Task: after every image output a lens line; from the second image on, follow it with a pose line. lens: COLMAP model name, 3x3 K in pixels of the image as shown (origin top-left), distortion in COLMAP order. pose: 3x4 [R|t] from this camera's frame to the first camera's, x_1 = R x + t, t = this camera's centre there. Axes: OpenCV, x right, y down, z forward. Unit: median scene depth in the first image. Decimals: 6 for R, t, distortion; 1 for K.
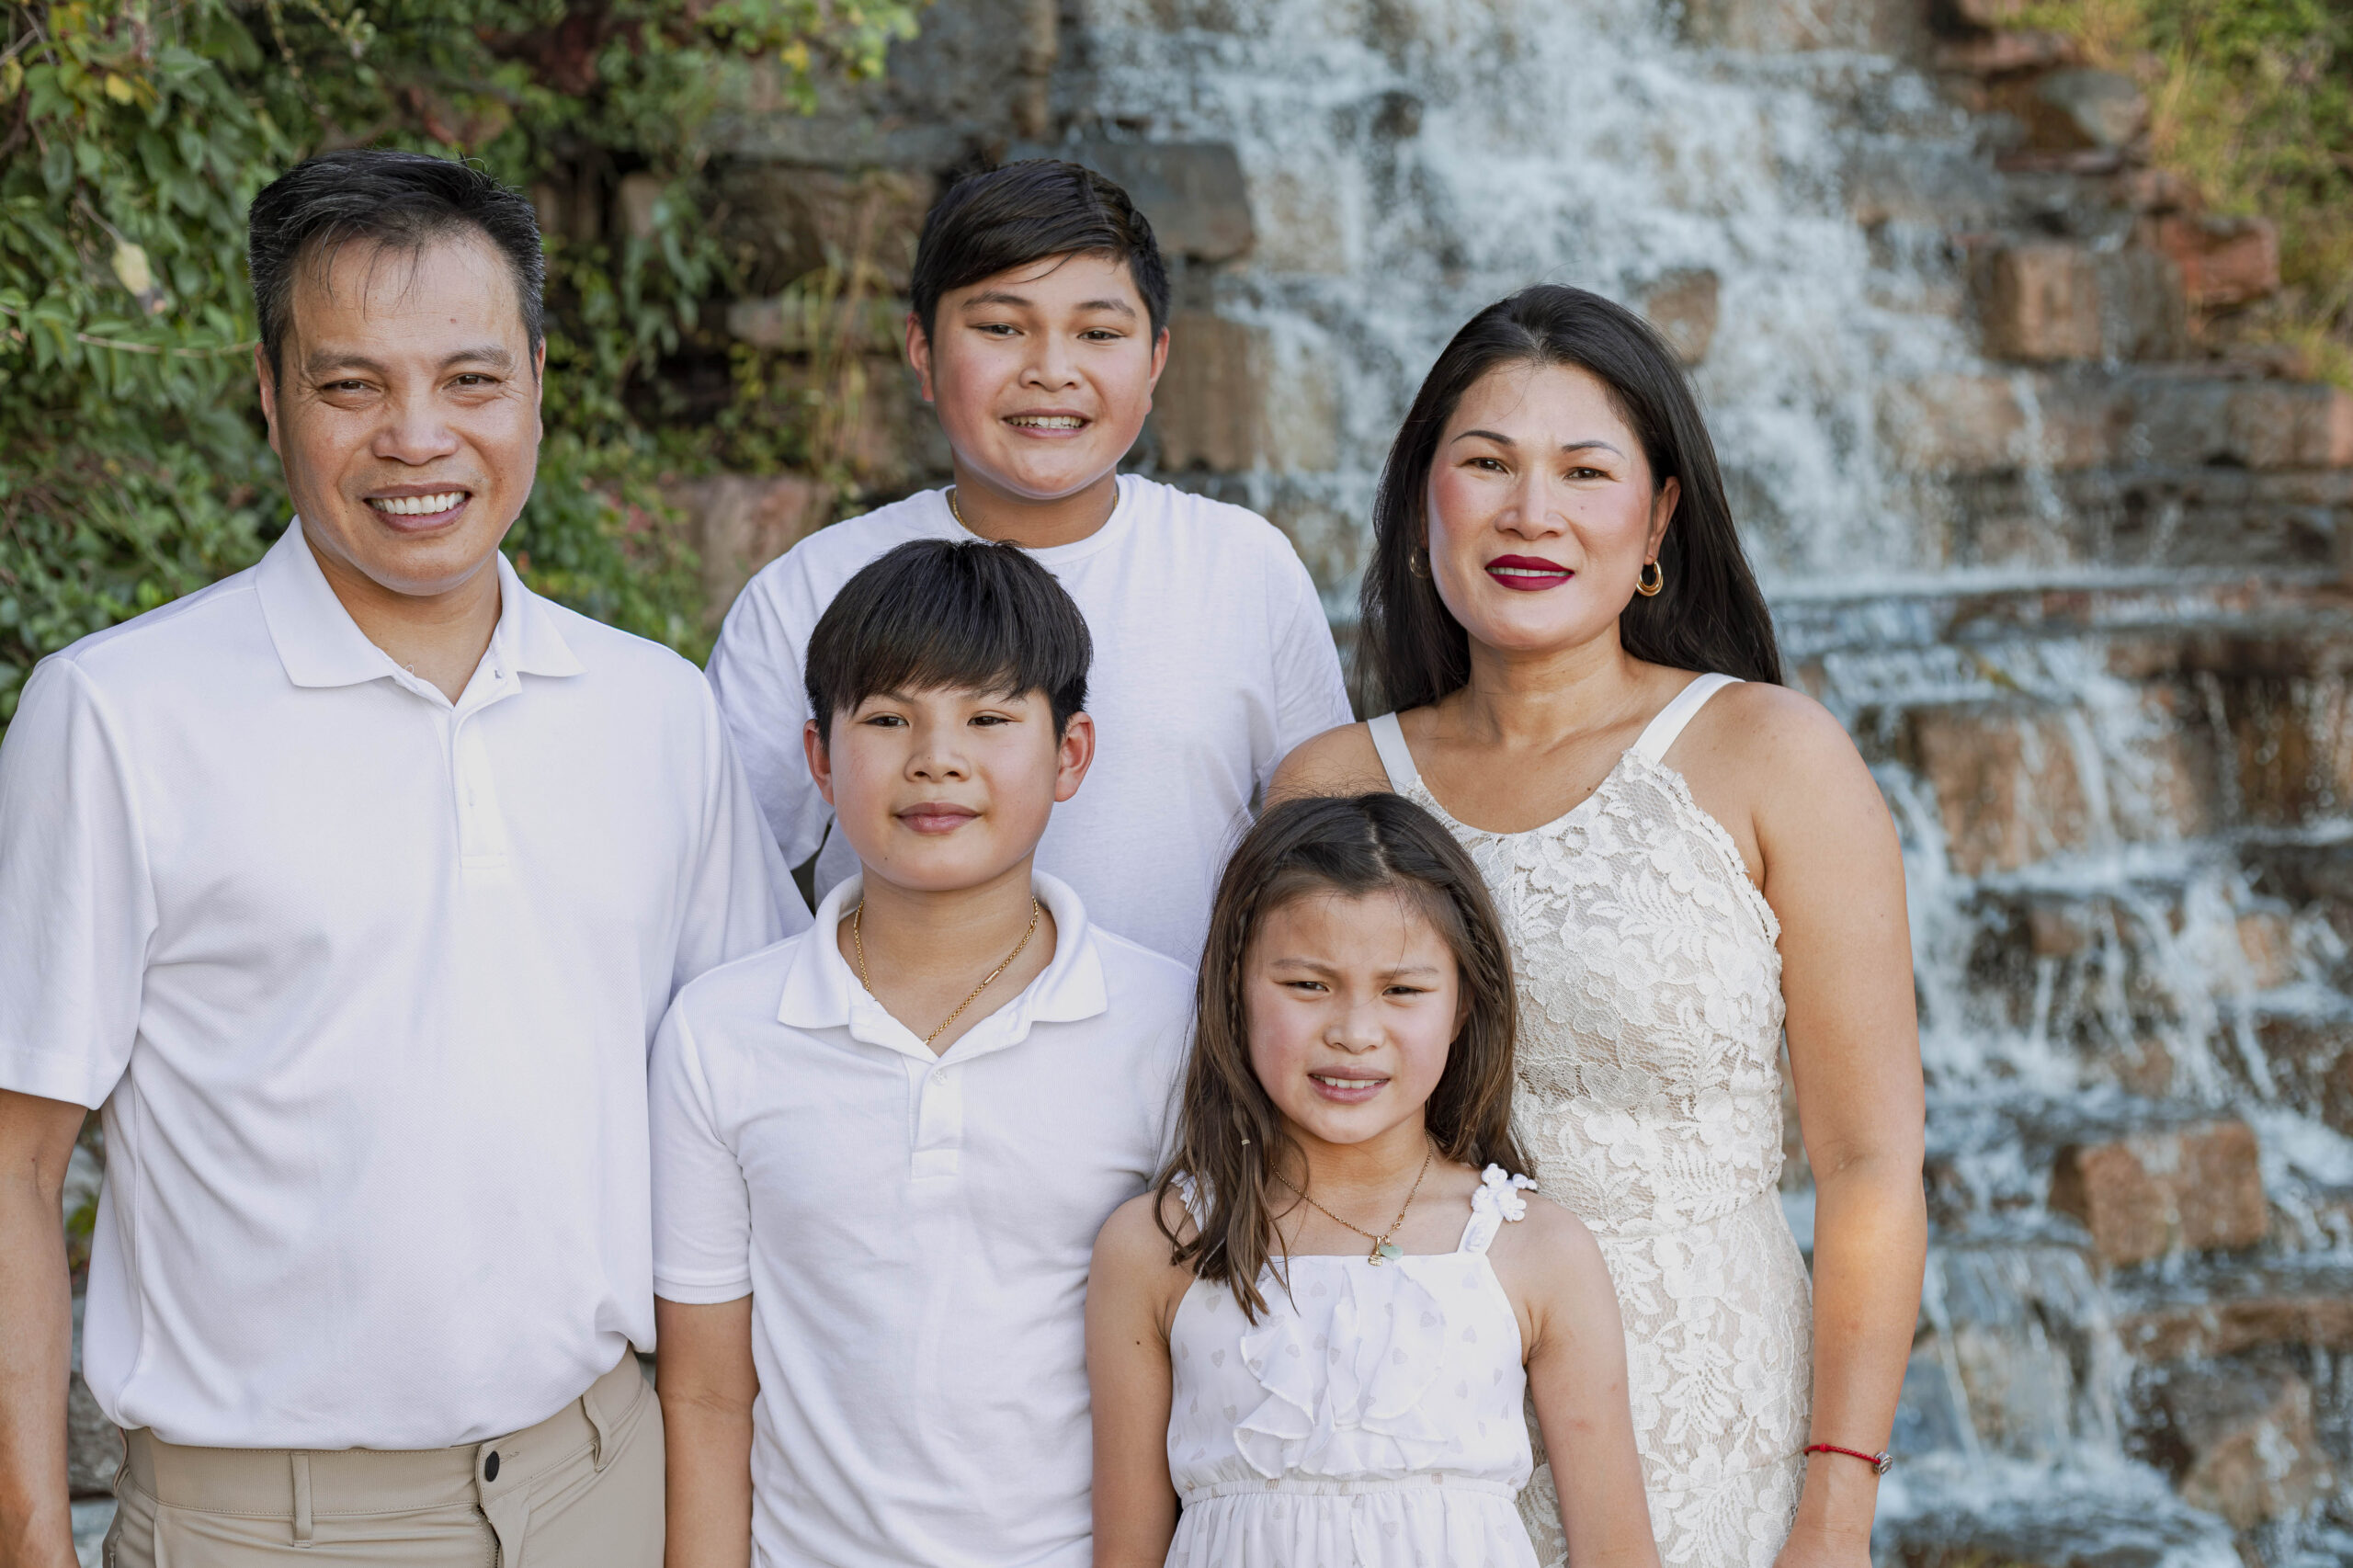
lens RADIAL K [[3573.2, 0, 1202.1], [0, 3573.2, 776.0], [0, 0, 1]] dist [0.045755, -0.026175]
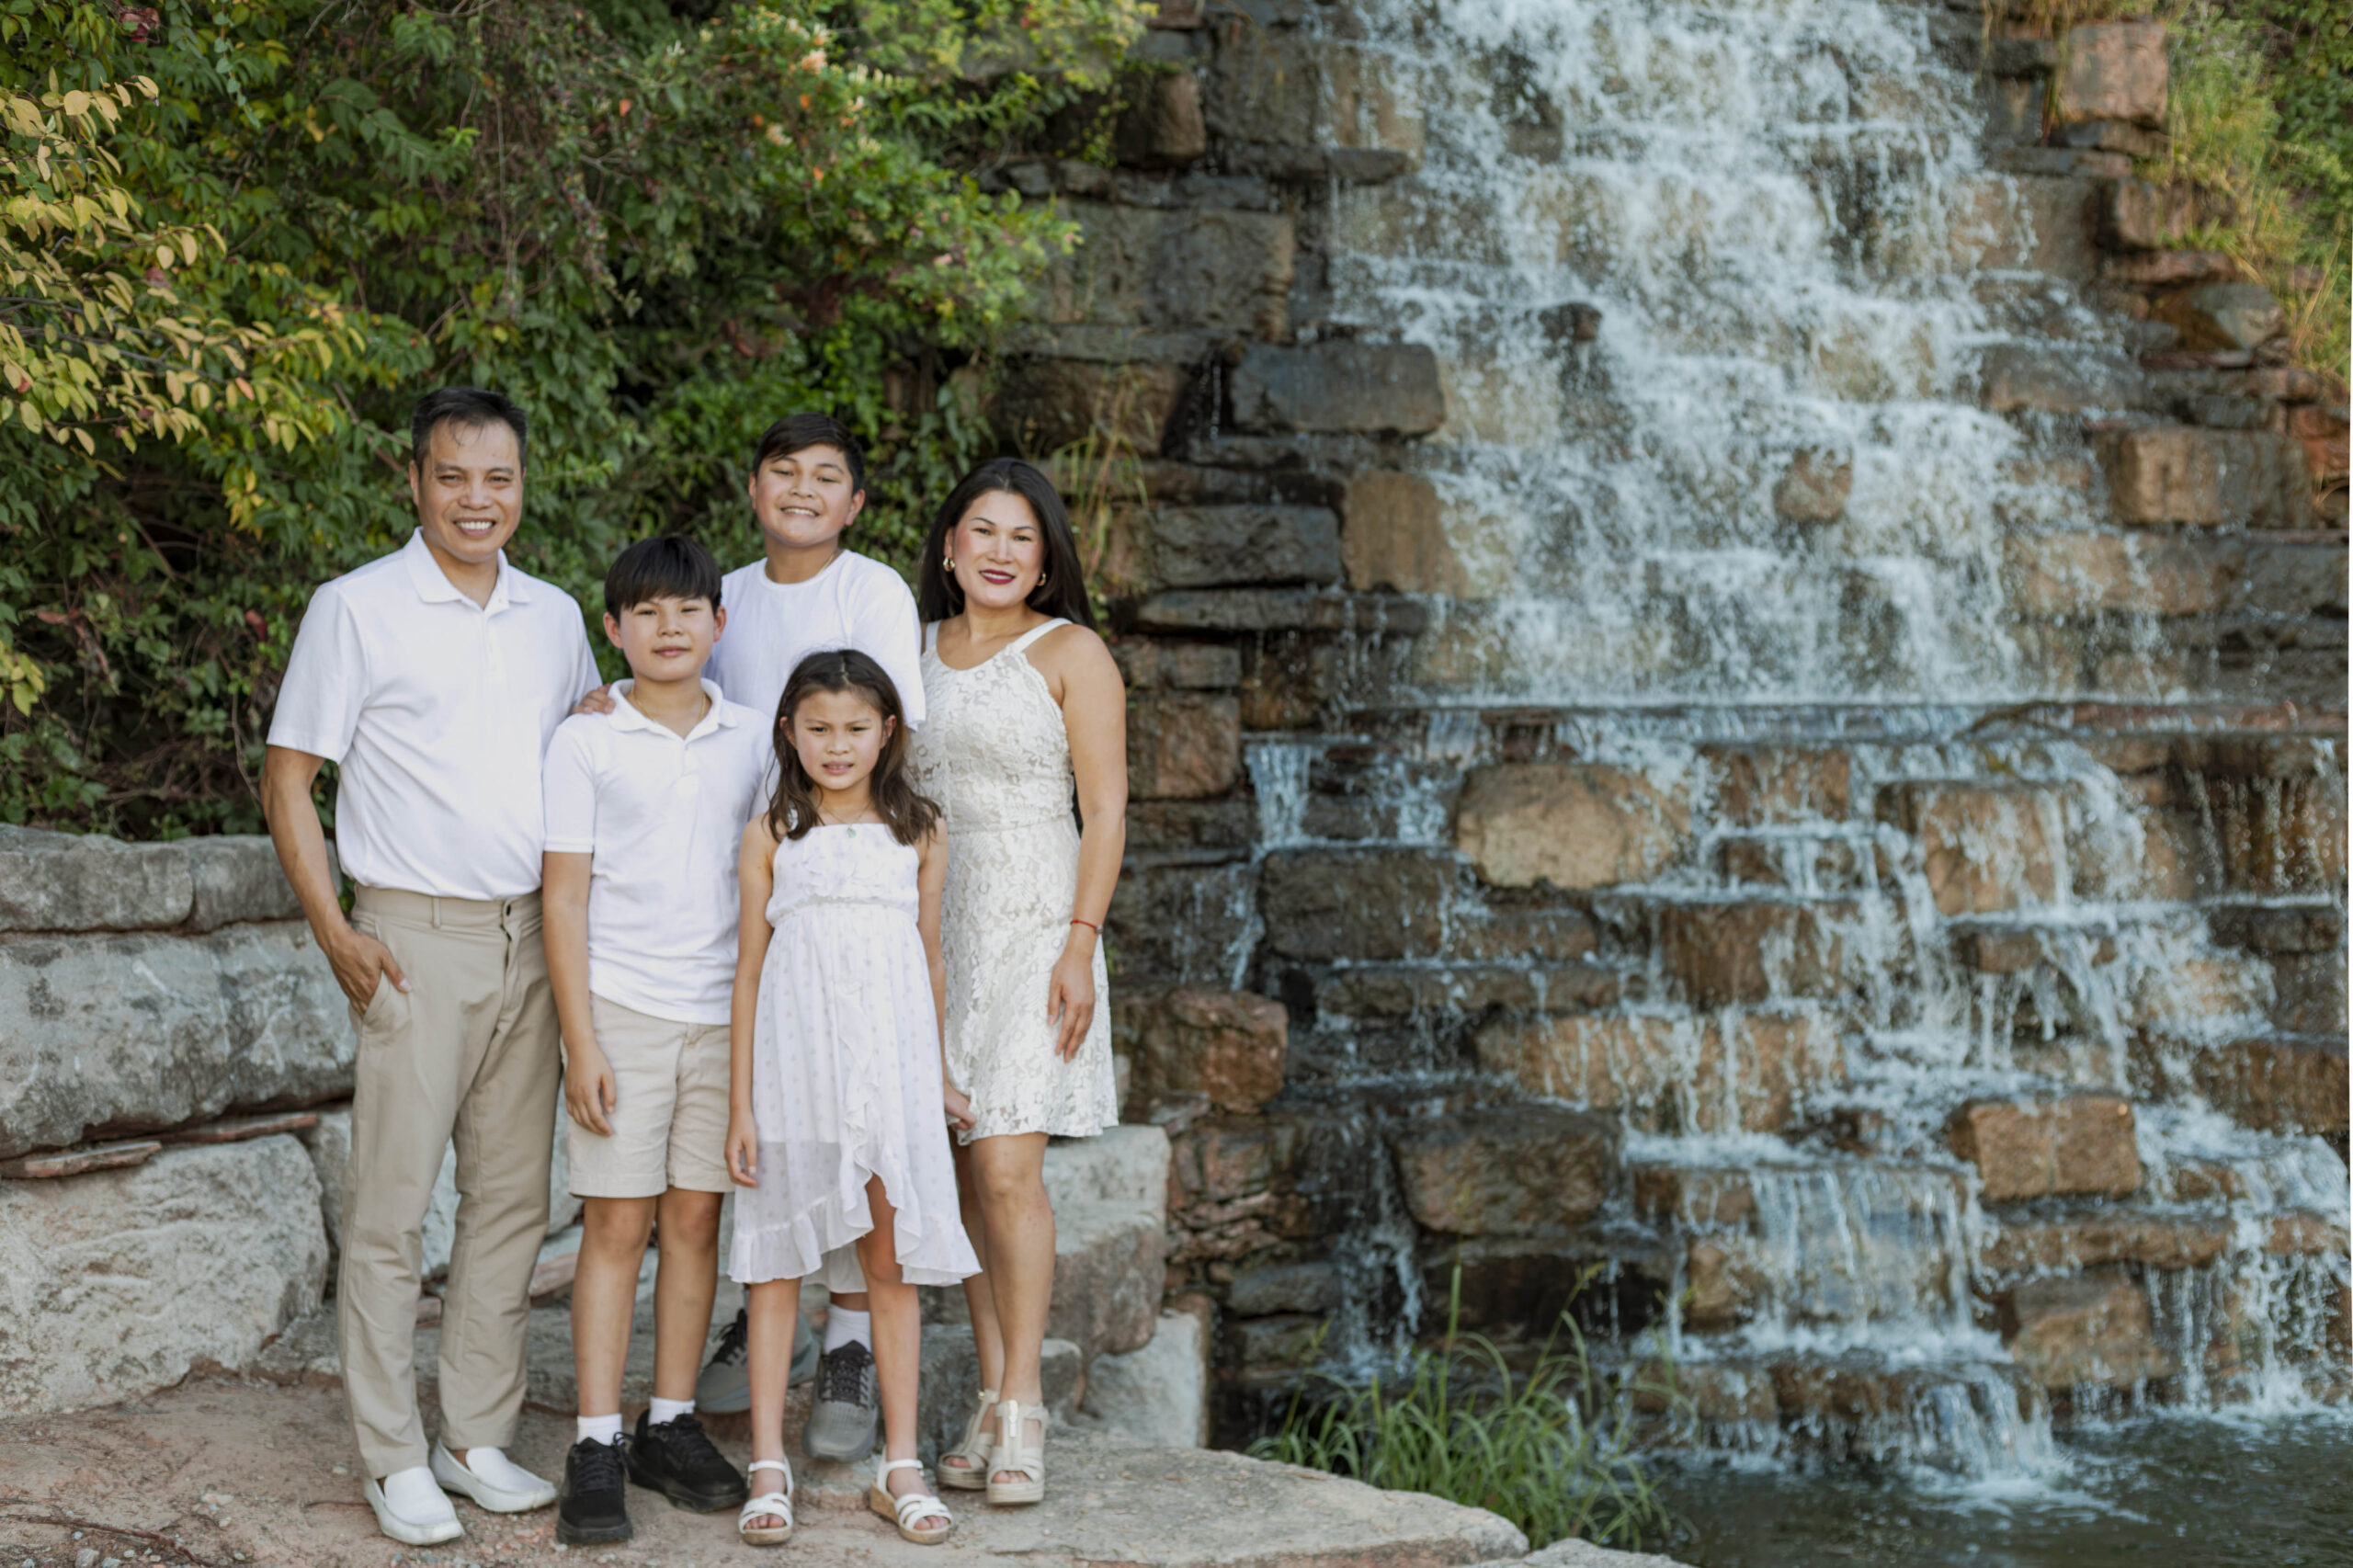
lens RADIAL K [[3573.2, 0, 1202.1], [0, 3573.2, 776.0], [0, 0, 1]] dist [0.045755, -0.026175]
pose [[0.985656, 0.027313, -0.166542, 0.163841], [-0.034983, 0.998450, -0.043294, 0.044396], [0.165101, 0.048499, 0.985084, -0.325911]]
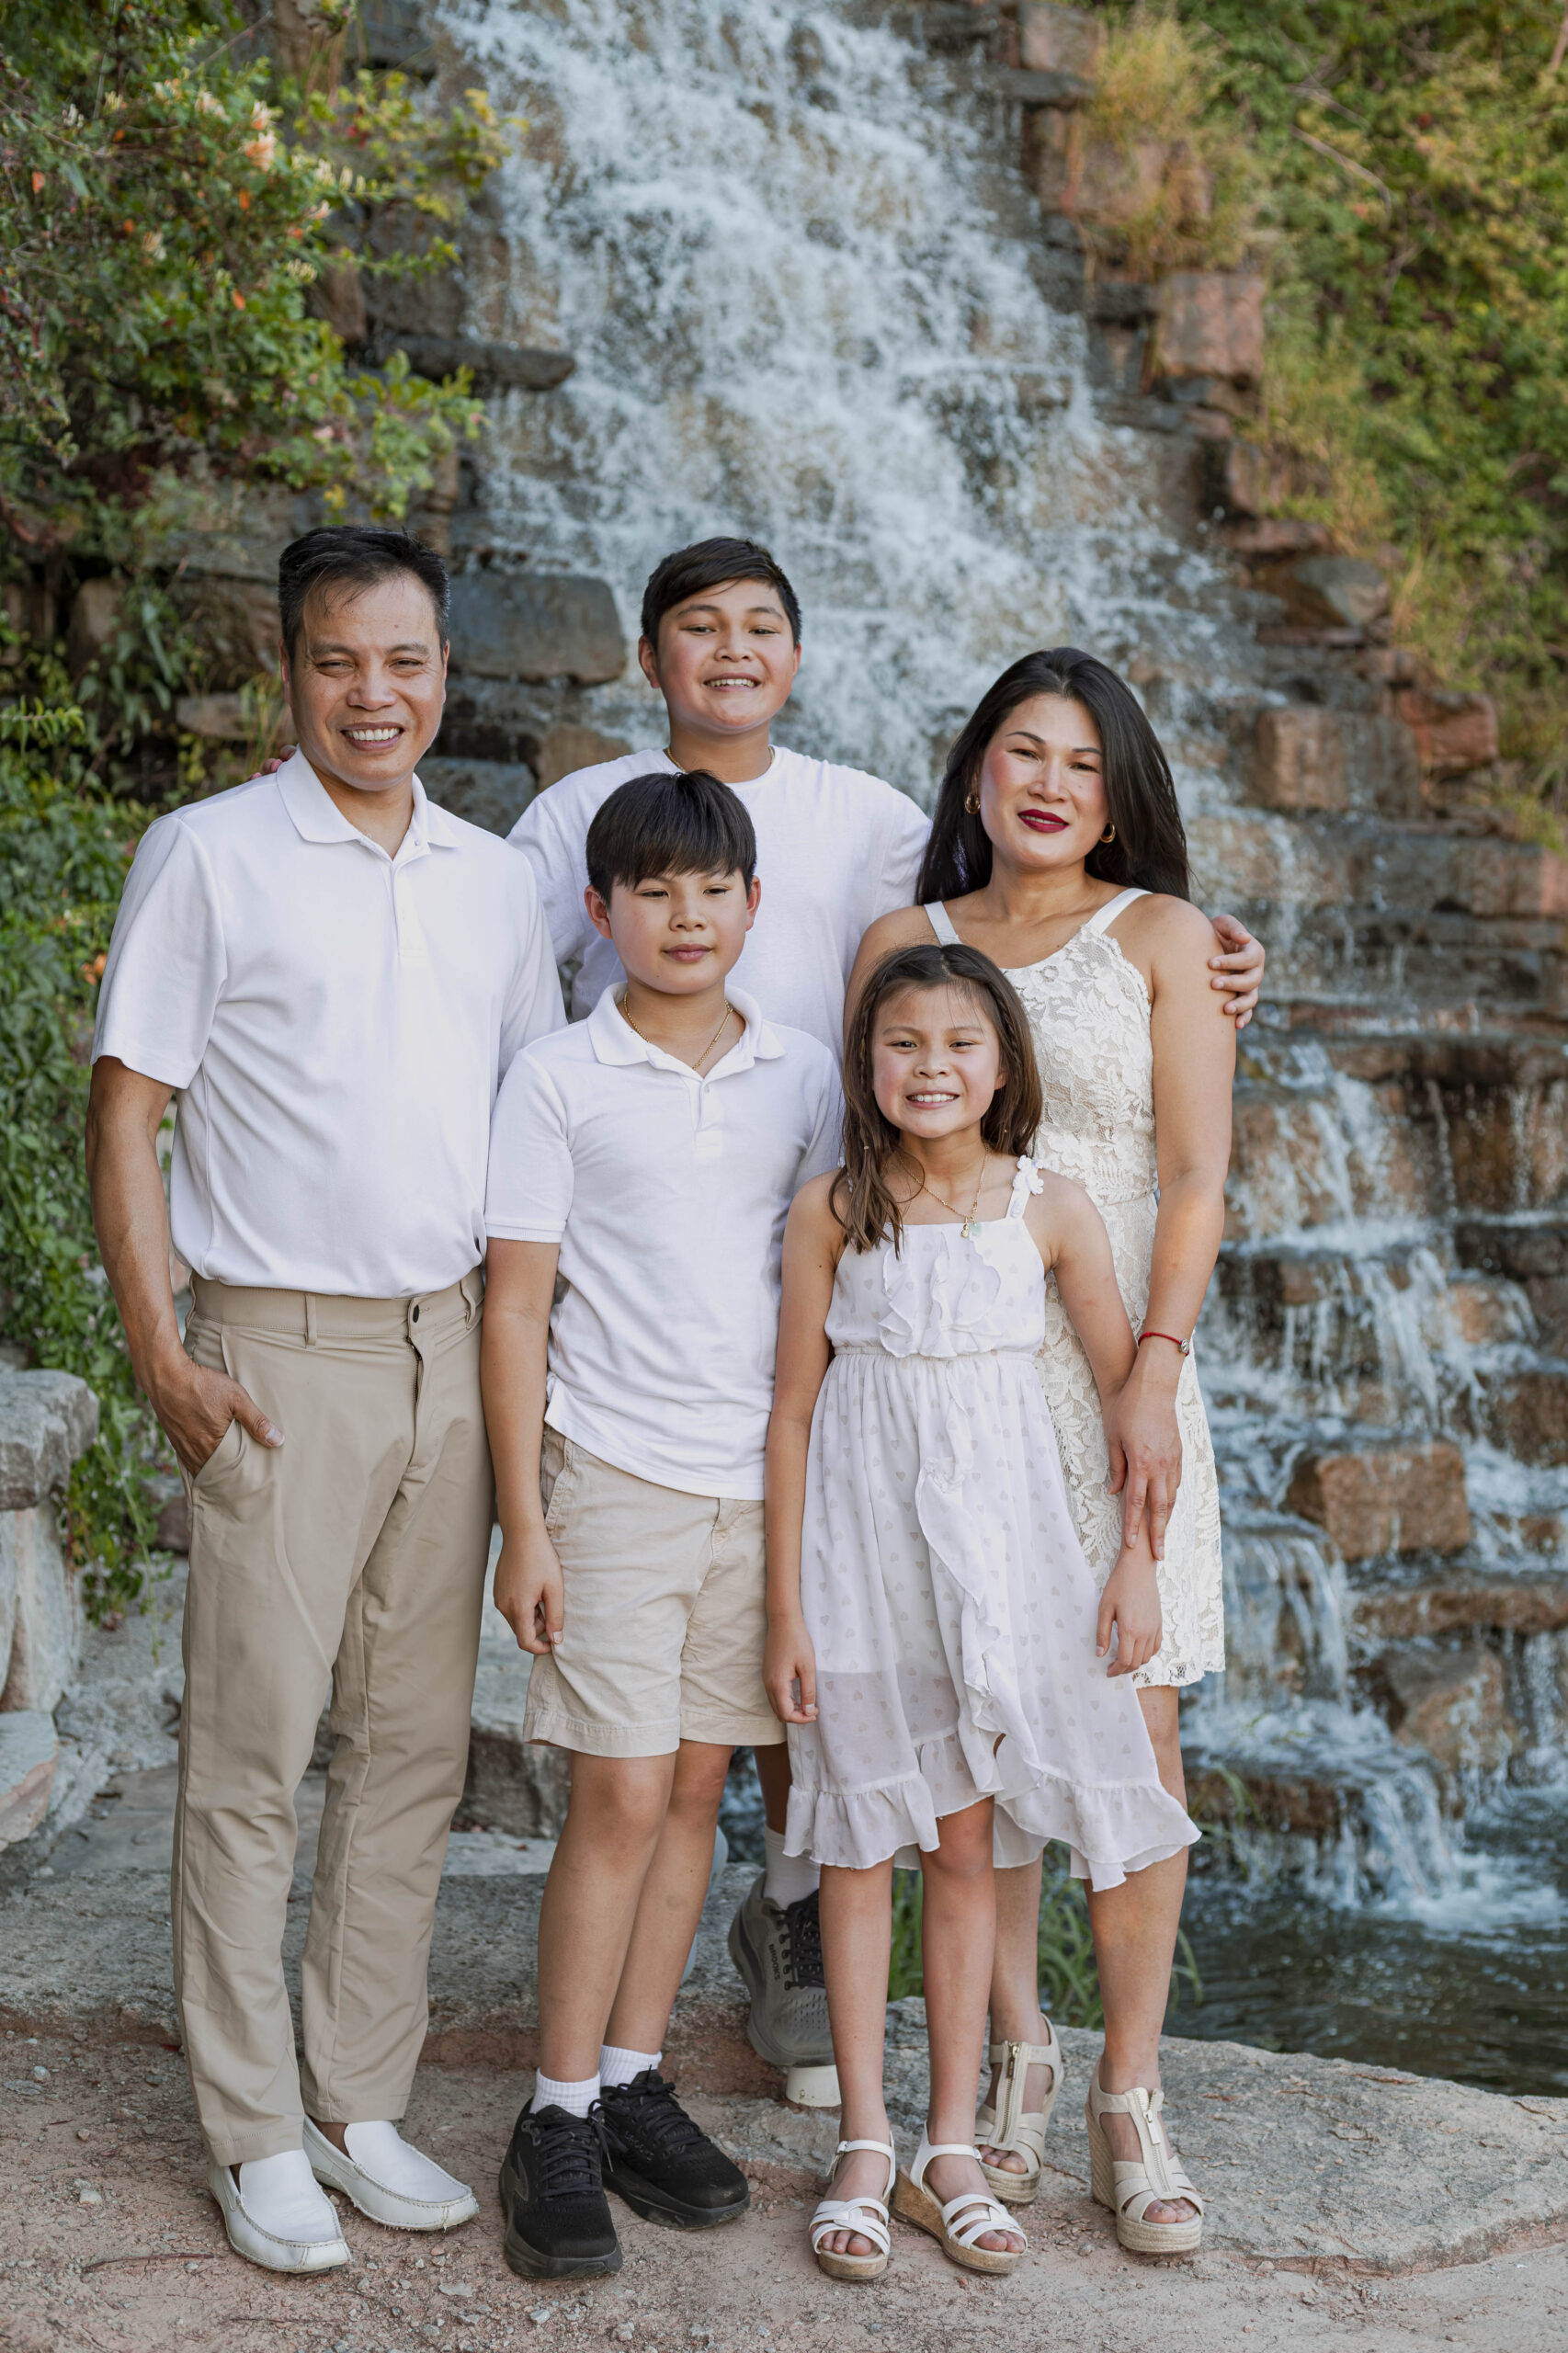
lens RADIAL K [[3622.7, 0, 784.0], [0, 3622.7, 1176.5], [0, 0, 1]] dist [-0.003332, -0.091534]
pose [[0.994574, 0.031970, 0.098999, -0.047005], [-0.030189, 0.999355, -0.019440, 0.035892], [-0.099556, 0.016346, 0.994898, -0.158523]]
